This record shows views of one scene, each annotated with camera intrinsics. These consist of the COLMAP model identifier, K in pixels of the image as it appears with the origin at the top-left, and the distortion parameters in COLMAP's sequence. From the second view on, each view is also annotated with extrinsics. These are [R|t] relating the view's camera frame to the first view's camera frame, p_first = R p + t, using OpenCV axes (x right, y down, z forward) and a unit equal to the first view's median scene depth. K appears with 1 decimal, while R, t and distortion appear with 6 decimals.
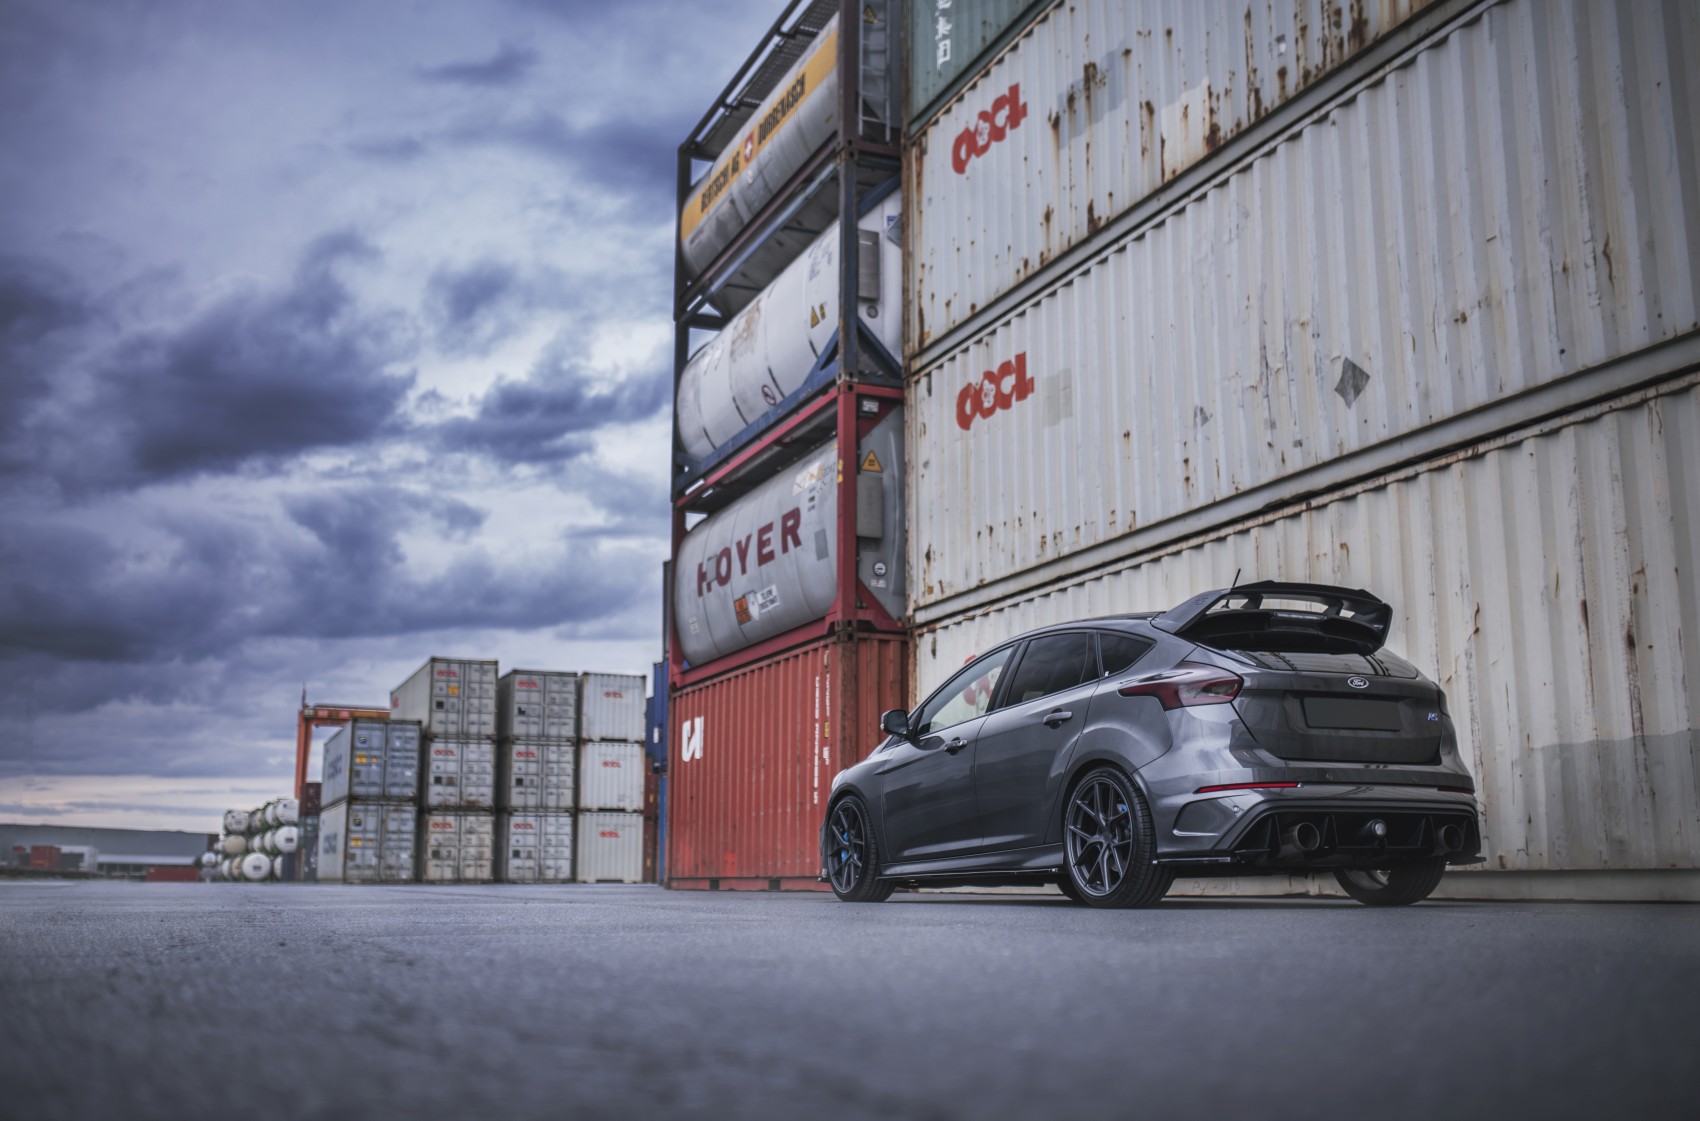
lens RADIAL K [[1684.4, 0, 848.8], [0, 1684.4, 424.6], [0, 0, 1]] dist [-0.004987, 0.006344]
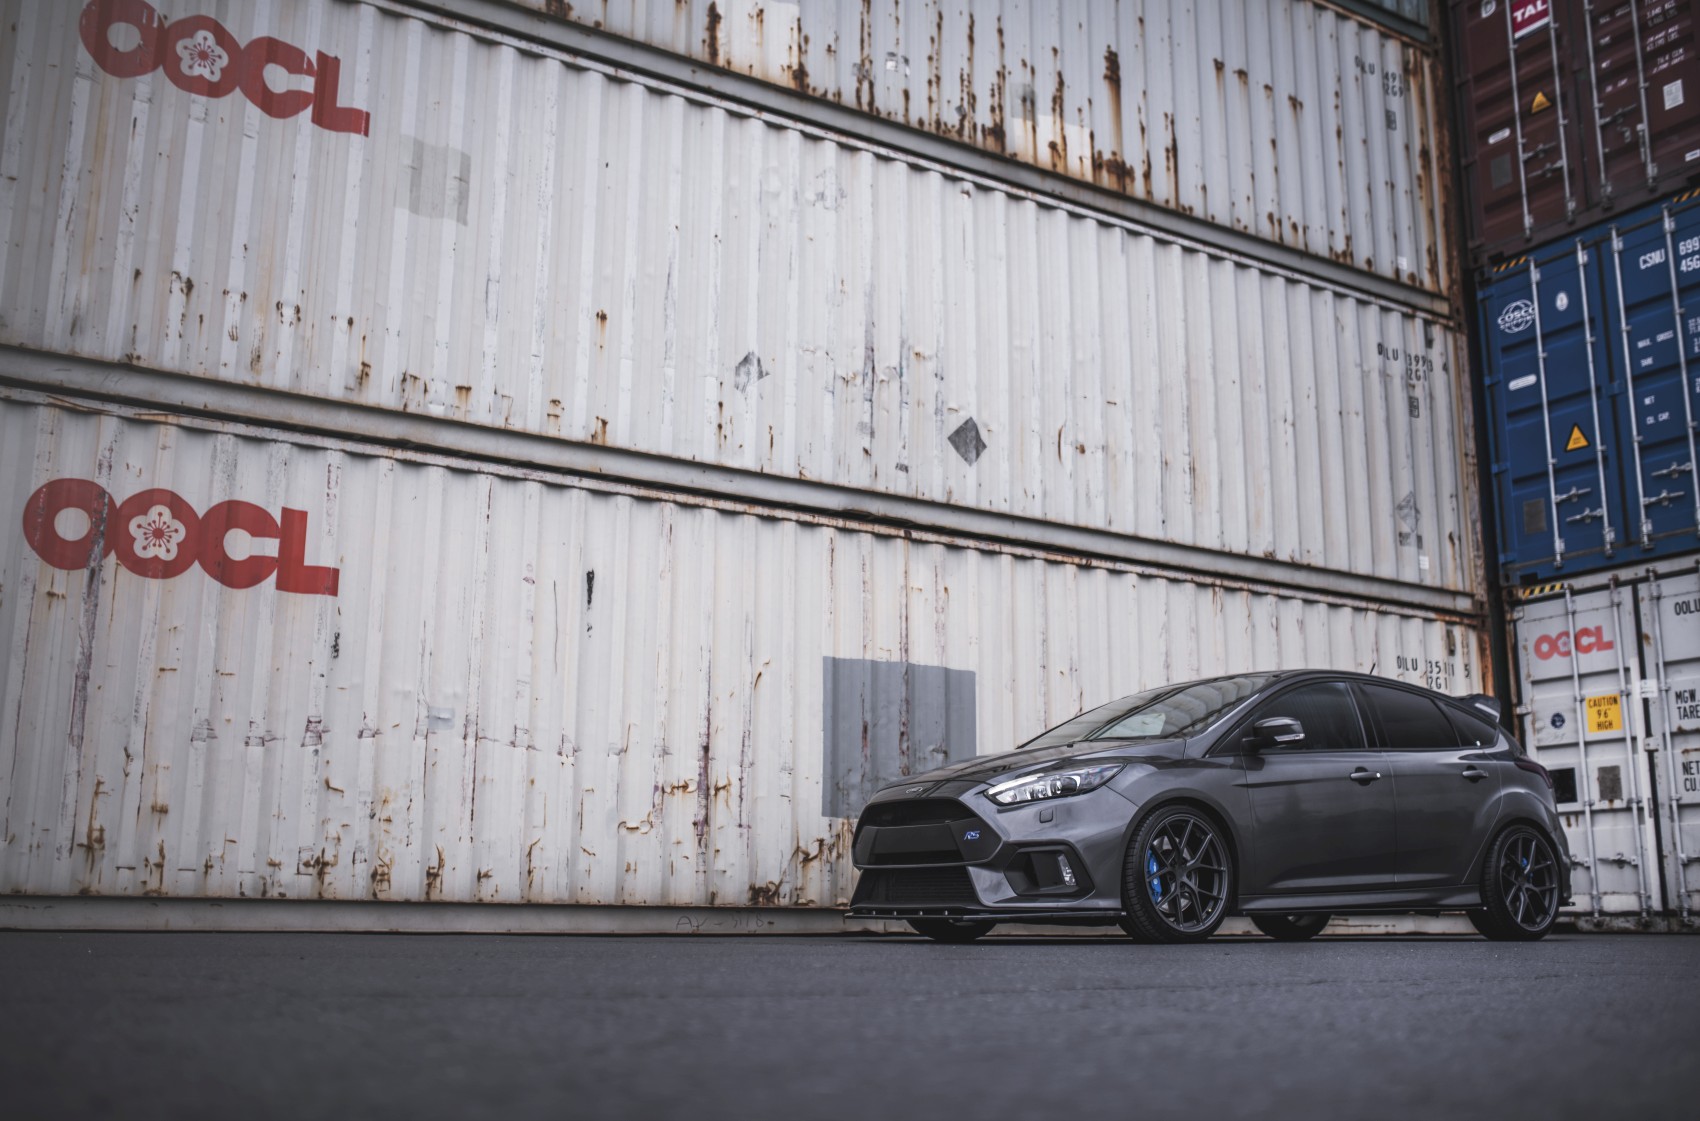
lens RADIAL K [[1748.1, 0, 848.1], [0, 1748.1, 542.6], [0, 0, 1]] dist [-0.071421, 0.128009]
pose [[-0.205600, 0.233686, 0.950326, -0.638489], [-0.248644, 0.926733, -0.281678, 0.326196], [-0.946522, -0.294206, -0.132432, 1.104478]]
